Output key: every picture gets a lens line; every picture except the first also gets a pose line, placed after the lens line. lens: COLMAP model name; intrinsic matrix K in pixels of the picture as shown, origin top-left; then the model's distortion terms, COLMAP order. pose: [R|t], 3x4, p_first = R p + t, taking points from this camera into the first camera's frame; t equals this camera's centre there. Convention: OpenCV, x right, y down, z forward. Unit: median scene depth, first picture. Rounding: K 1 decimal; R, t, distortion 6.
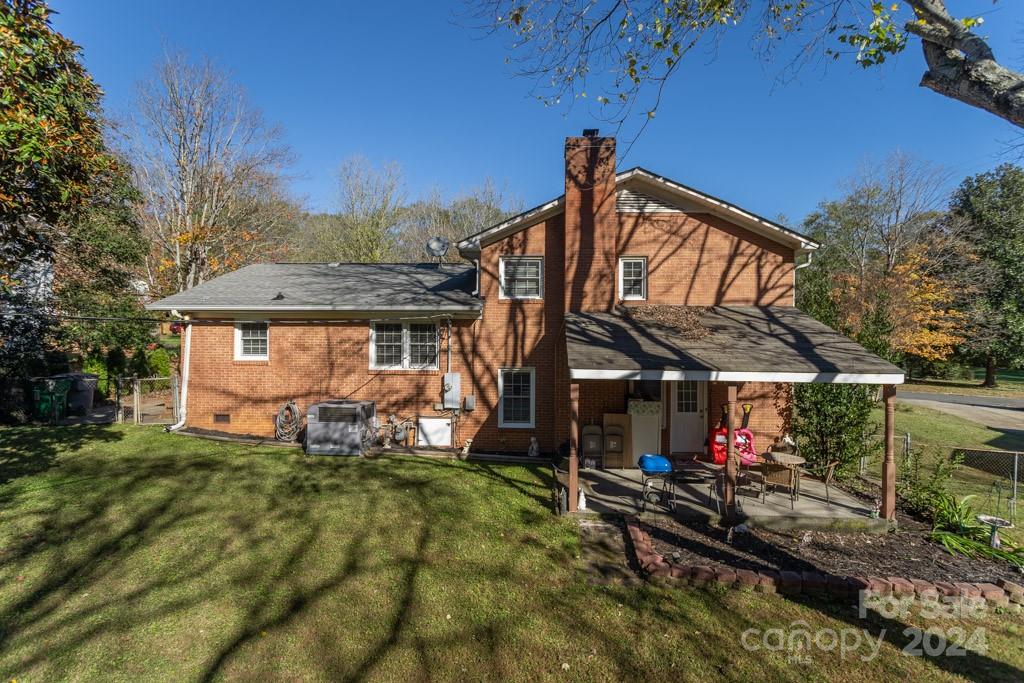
lens RADIAL K [[500.5, 0, 531.3], [0, 500.5, 338.5], [0, 0, 1]] dist [-0.000163, -0.000423]
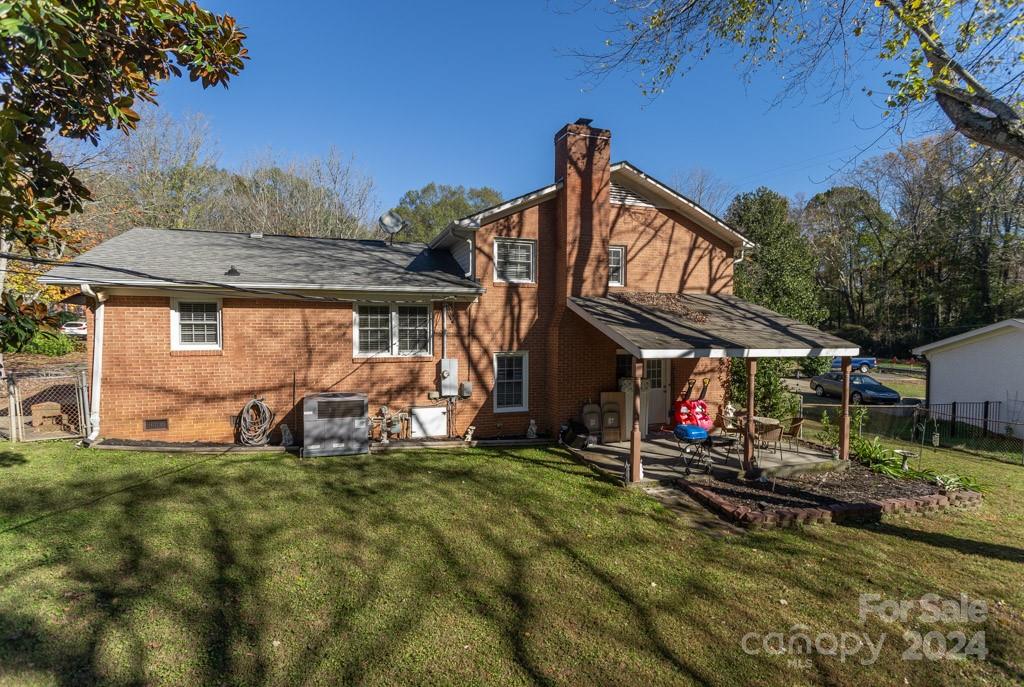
lens RADIAL K [[508.6, 0, 512.0], [0, 508.6, 343.5], [0, 0, 1]] dist [-0.019804, 0.020824]
pose [[0.935390, -0.015915, 0.353258, -0.391760], [0.002972, 0.999305, 0.037152, 0.005329], [-0.353604, -0.033702, 0.934788, 0.059082]]
